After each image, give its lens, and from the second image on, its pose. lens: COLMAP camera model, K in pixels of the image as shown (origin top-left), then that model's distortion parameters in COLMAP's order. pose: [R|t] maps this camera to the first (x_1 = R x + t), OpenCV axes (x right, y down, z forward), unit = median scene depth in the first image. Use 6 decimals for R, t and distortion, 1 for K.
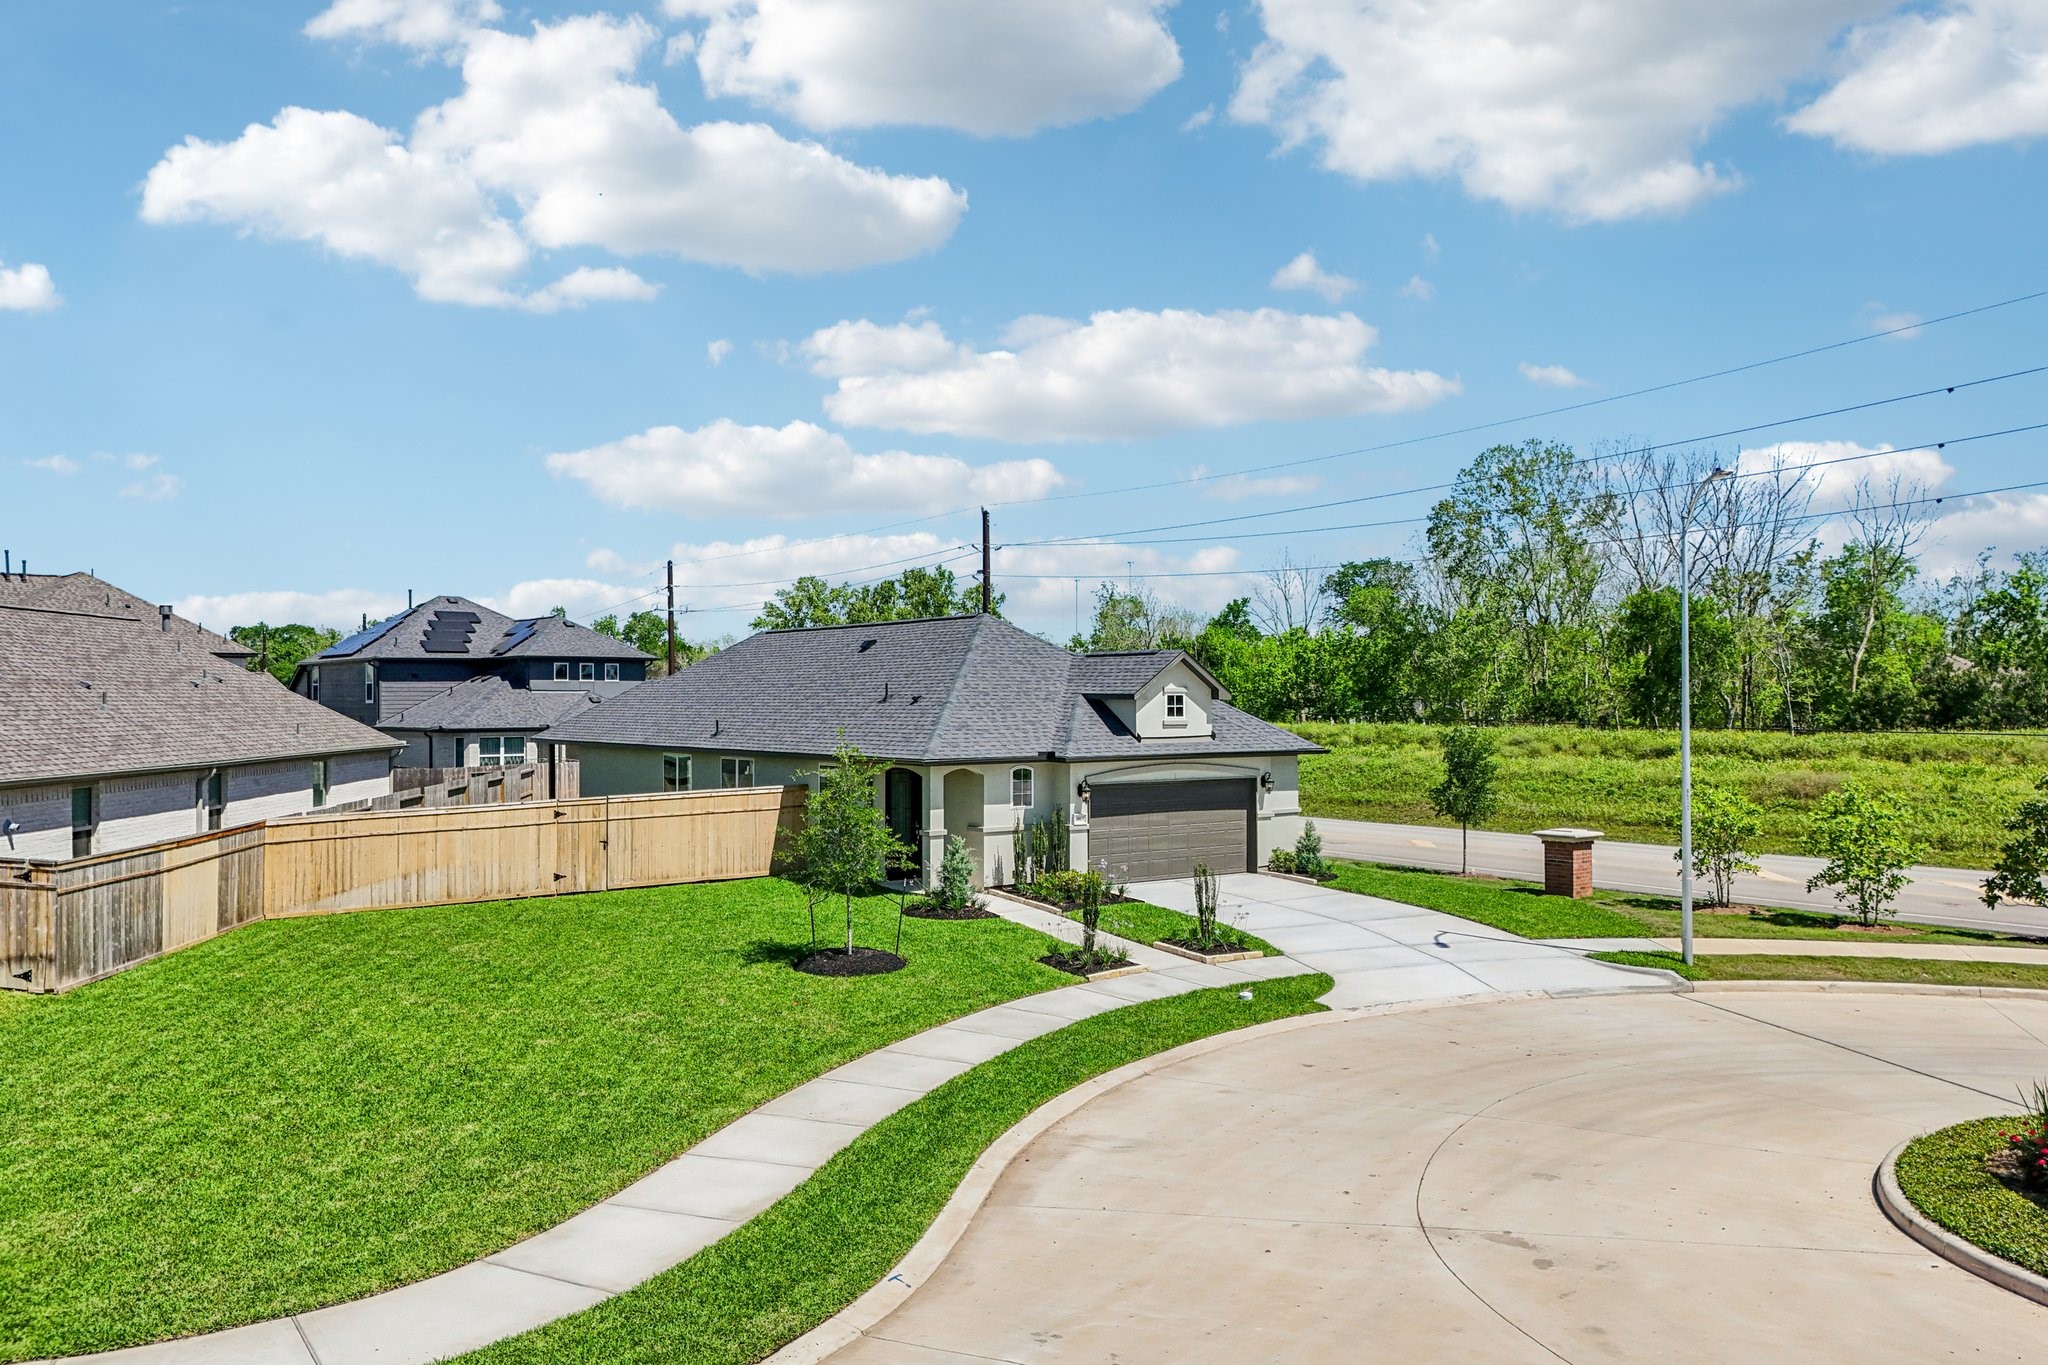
lens RADIAL K [[1536.9, 0, 1024.0], [0, 1536.9, 682.5], [0, 0, 1]] dist [0.090170, -0.101263]
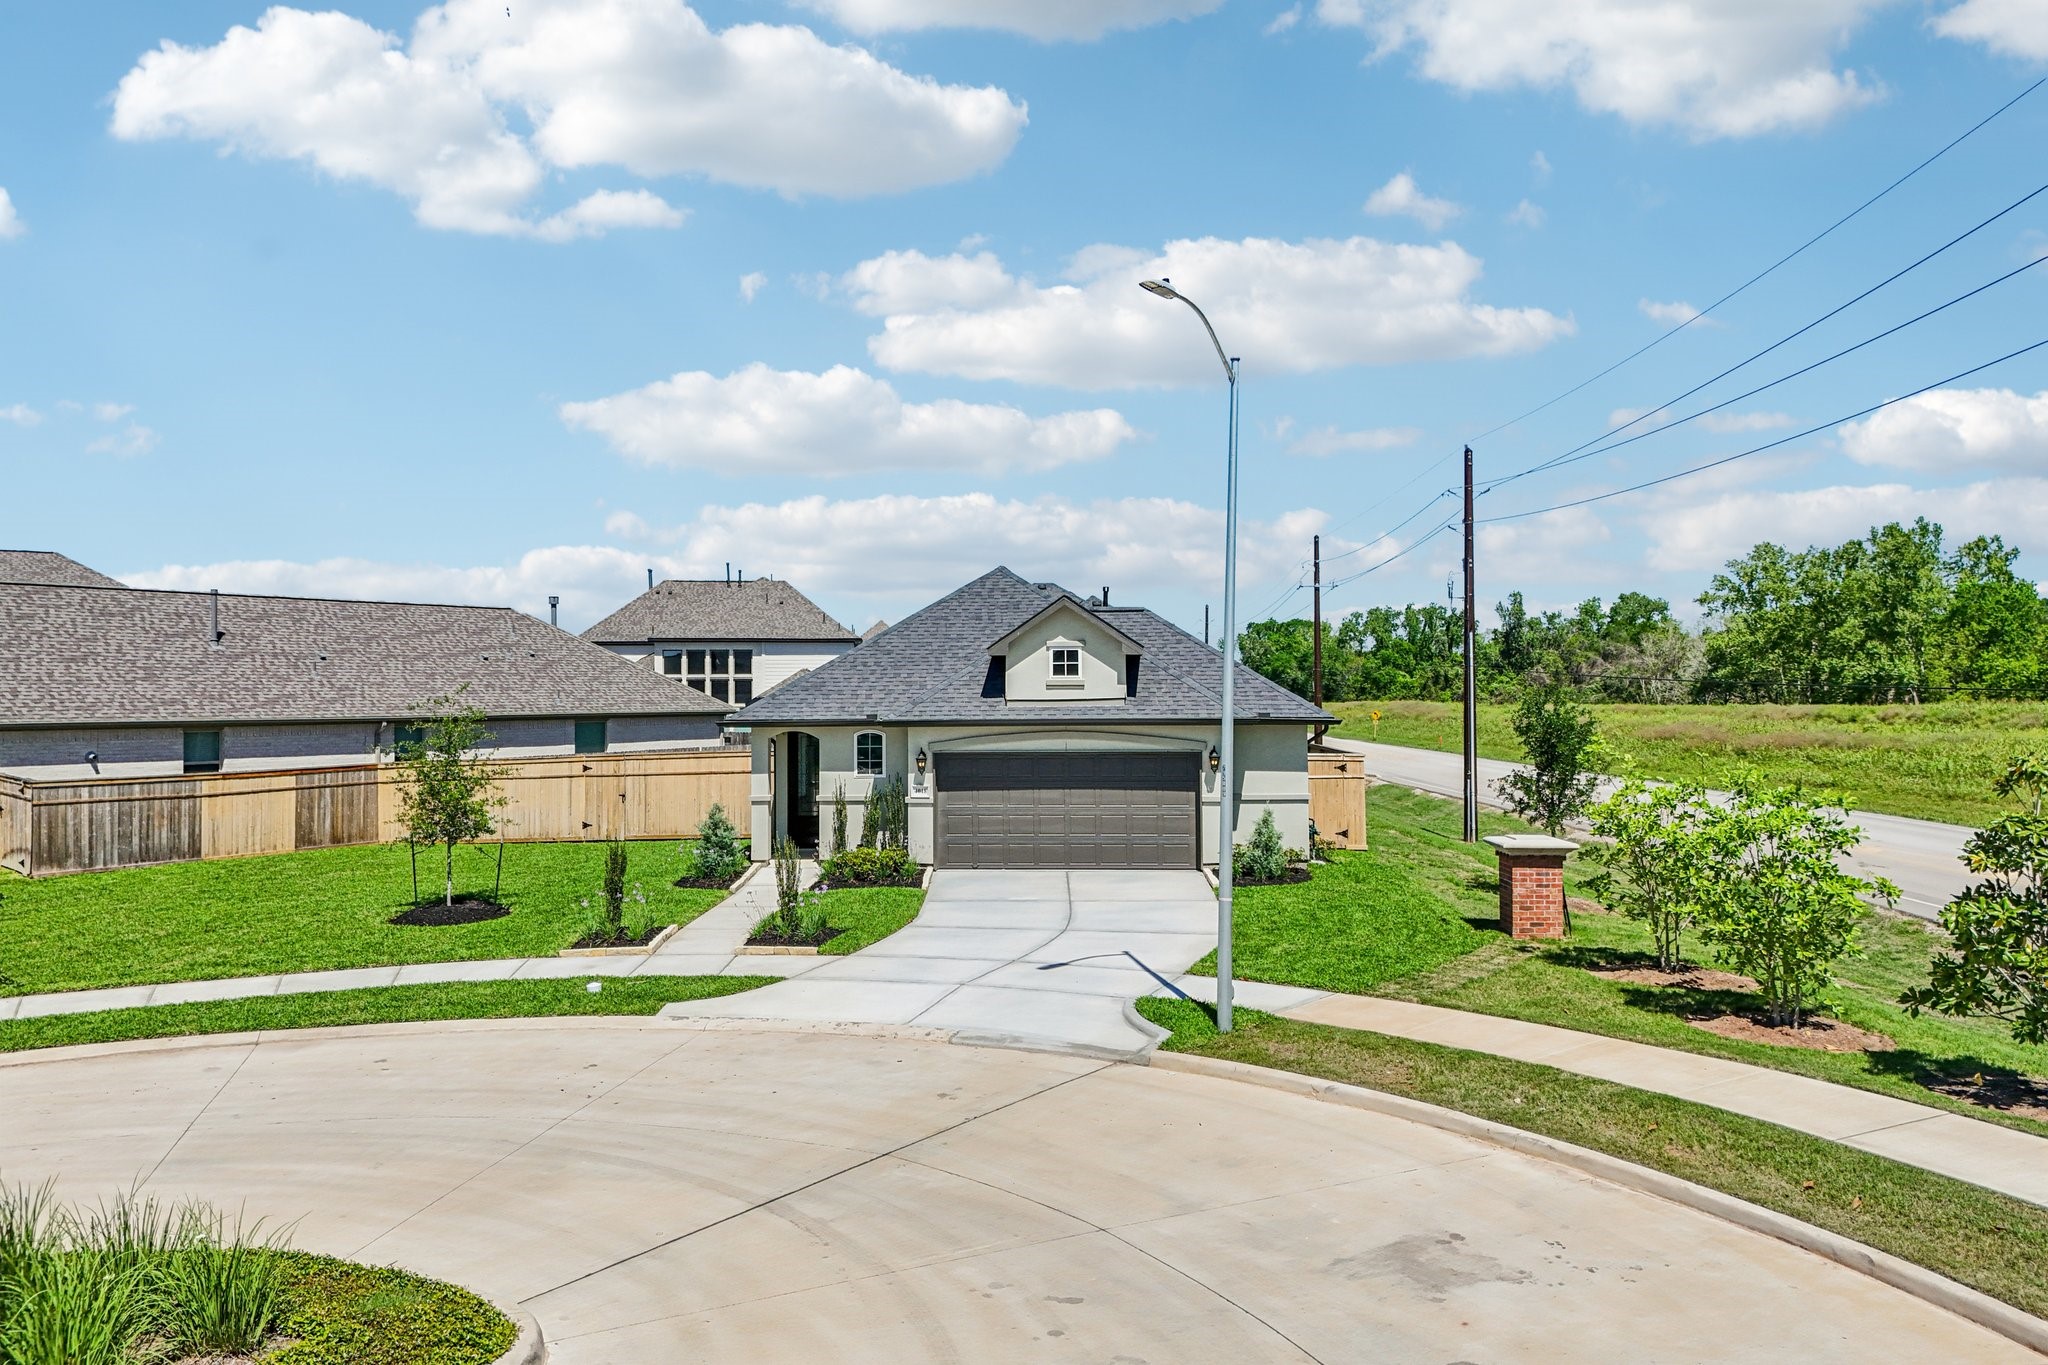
lens RADIAL K [[1527.6, 0, 1014.8], [0, 1527.6, 676.4], [0, 0, 1]] dist [0.075149, -0.084607]
pose [[0.770973, -0.008942, -0.636806, 0.607456], [0.010898, 0.999940, -0.000847, 0.023012], [0.636775, -0.006287, 0.771024, 0.339964]]
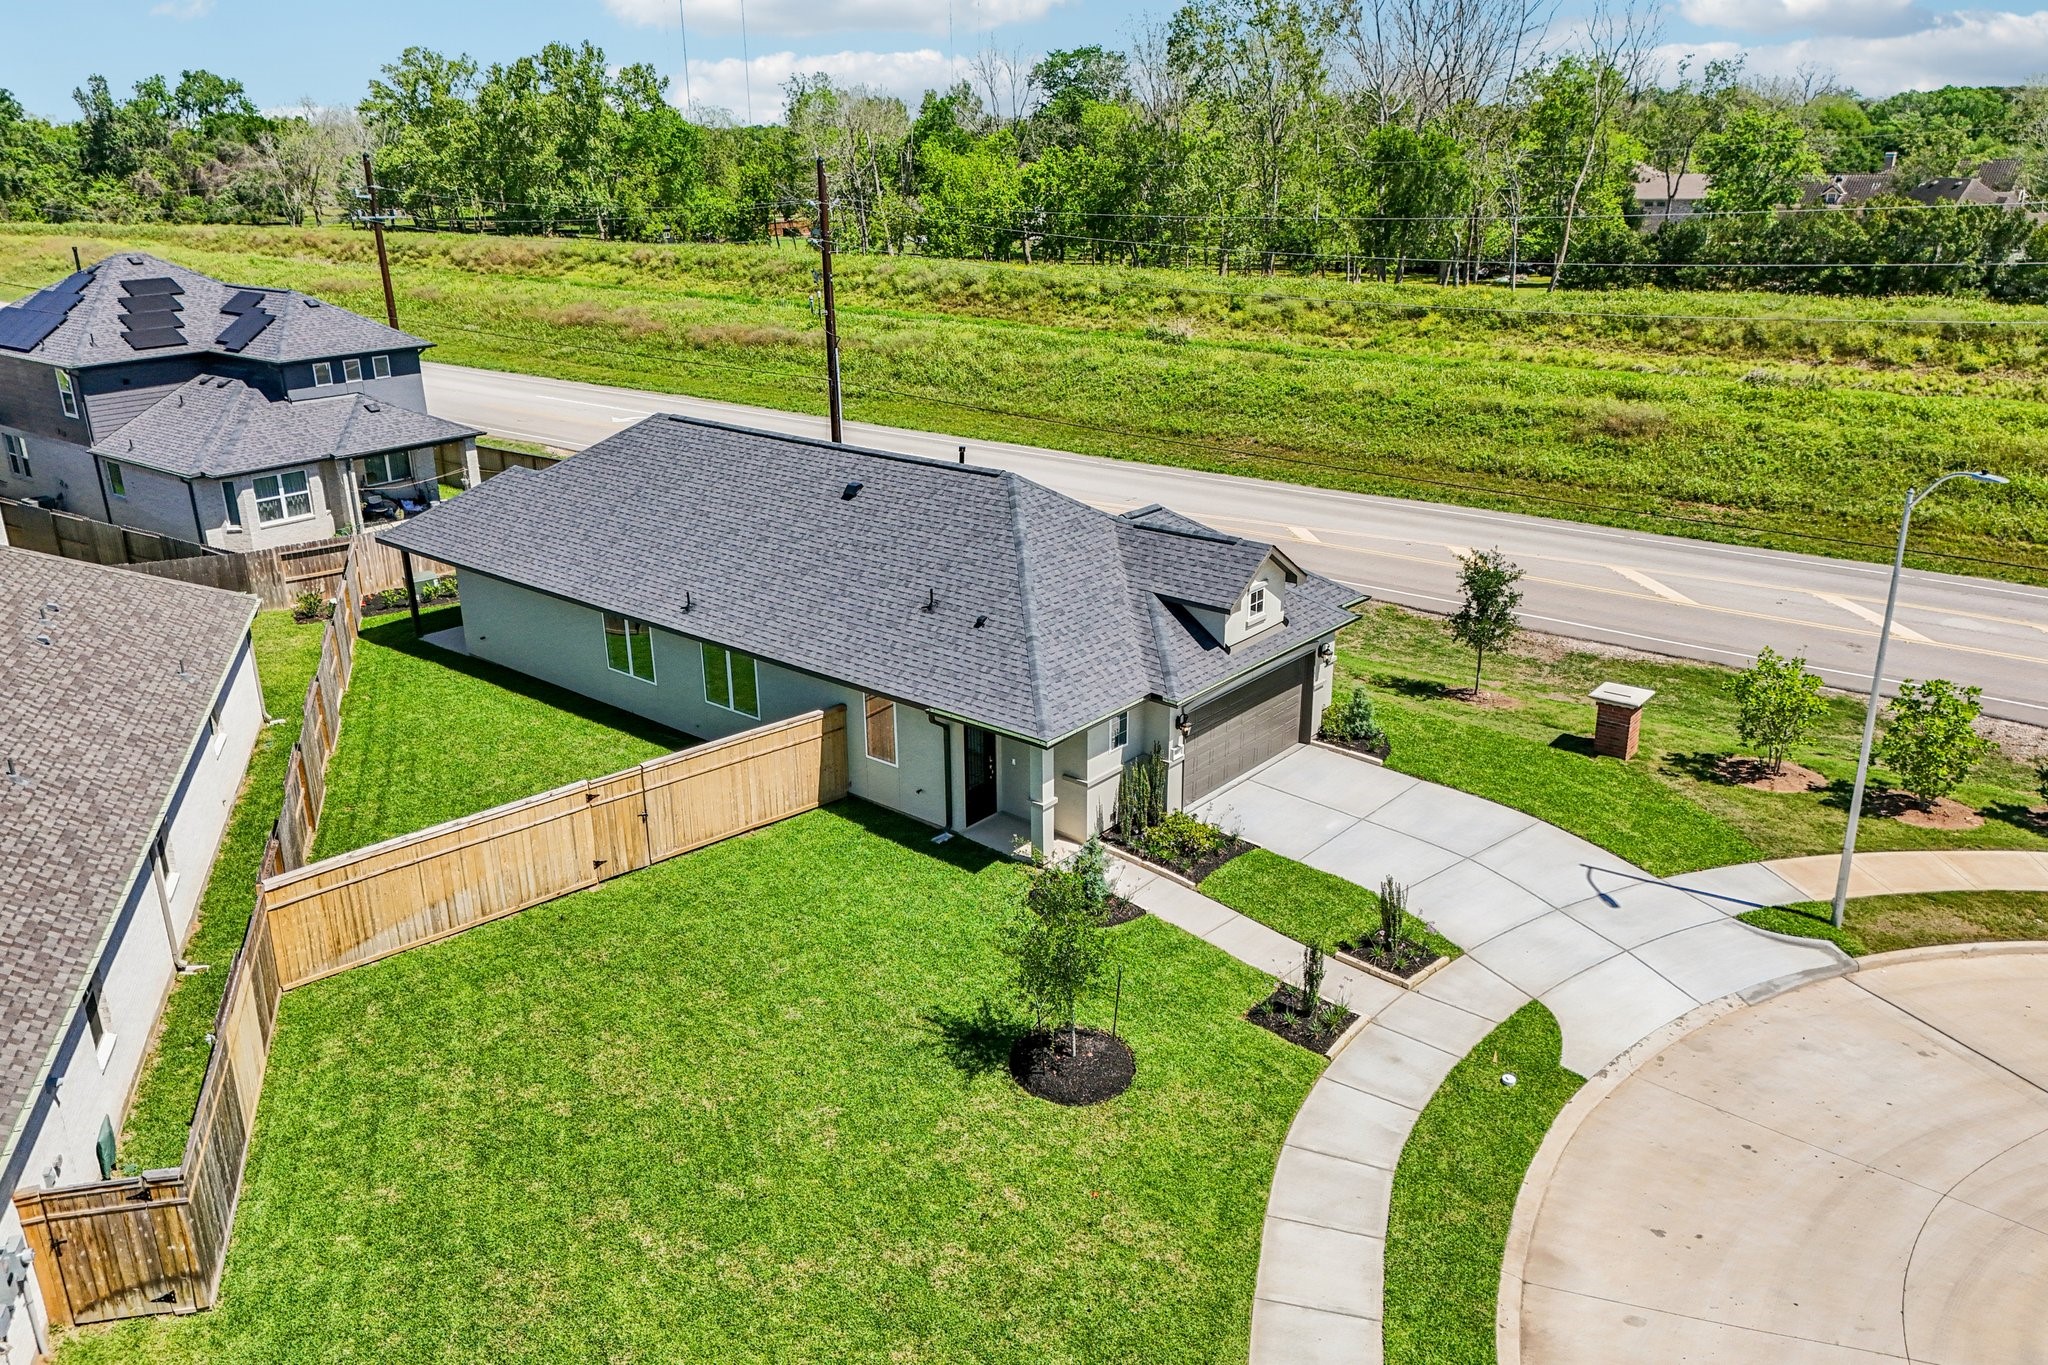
lens RADIAL K [[1534.9, 0, 1009.7], [0, 1534.9, 675.5], [0, 0, 1]] dist [0.087789, -0.105023]
pose [[0.973853, -0.085383, 0.210521, -0.240258], [0.007597, 0.938404, 0.345457, -0.260756], [-0.227050, -0.334826, 0.914516, 0.184443]]
